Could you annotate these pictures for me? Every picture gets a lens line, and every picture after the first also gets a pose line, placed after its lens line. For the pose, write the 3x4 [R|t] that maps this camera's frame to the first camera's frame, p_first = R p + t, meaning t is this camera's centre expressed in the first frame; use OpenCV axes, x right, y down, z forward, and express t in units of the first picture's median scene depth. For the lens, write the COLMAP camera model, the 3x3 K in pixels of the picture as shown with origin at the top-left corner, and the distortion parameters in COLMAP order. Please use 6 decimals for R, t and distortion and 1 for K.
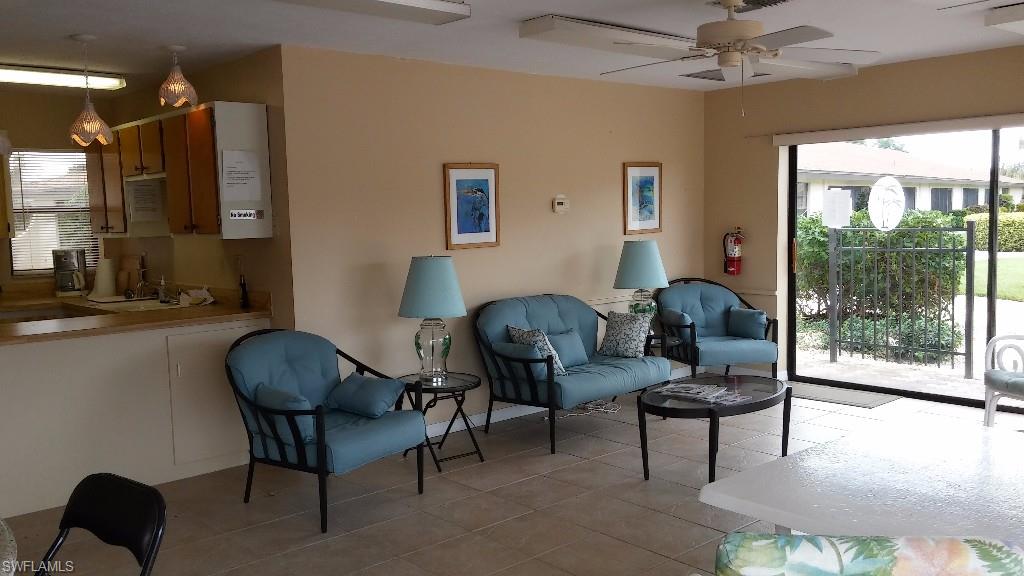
lens RADIAL K [[850.8, 0, 495.0], [0, 850.8, 284.3], [0, 0, 1]] dist [0.079205, -0.080051]
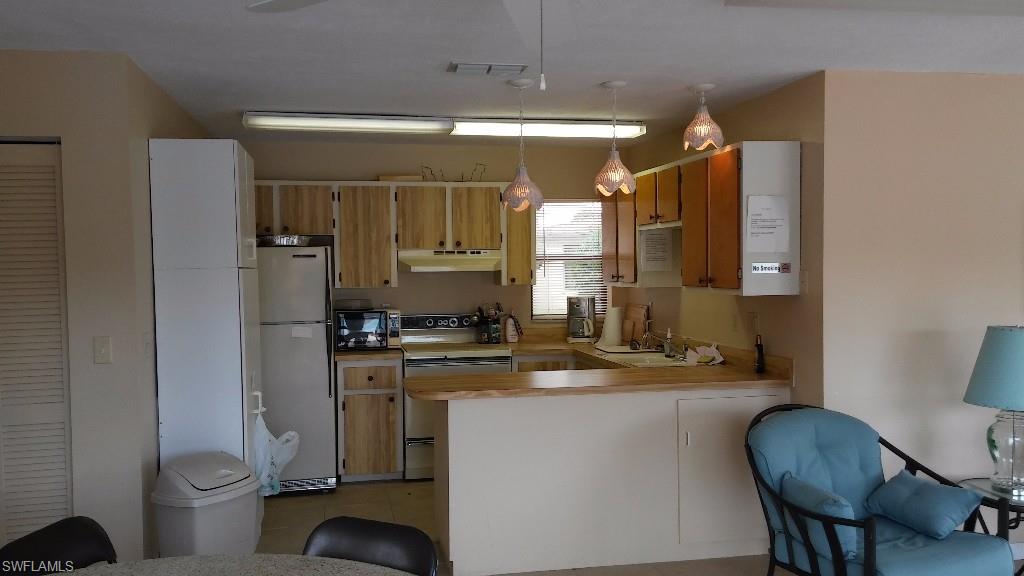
lens RADIAL K [[850.8, 0, 495.0], [0, 850.8, 284.3], [0, 0, 1]] dist [0.079205, -0.080051]
pose [[0.856258, 0.030209, -0.515664, -0.076223], [-0.053809, 0.998074, -0.030879, -0.022009], [0.513738, 0.054188, 0.856234, 0.105406]]
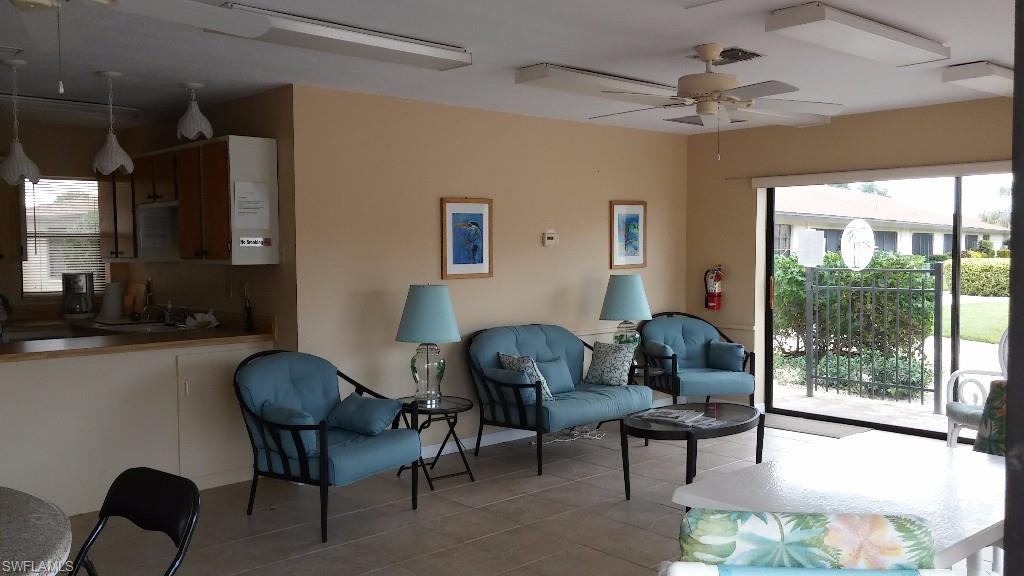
lens RADIAL K [[853.2, 0, 505.1], [0, 853.2, 288.9], [0, 0, 1]] dist [0.044359, -0.001598]
pose [[0.999501, 0.017034, 0.026613, -0.007474], [-0.016045, 0.999188, -0.036963, 0.010142], [-0.027221, 0.036518, 0.998962, -0.062139]]
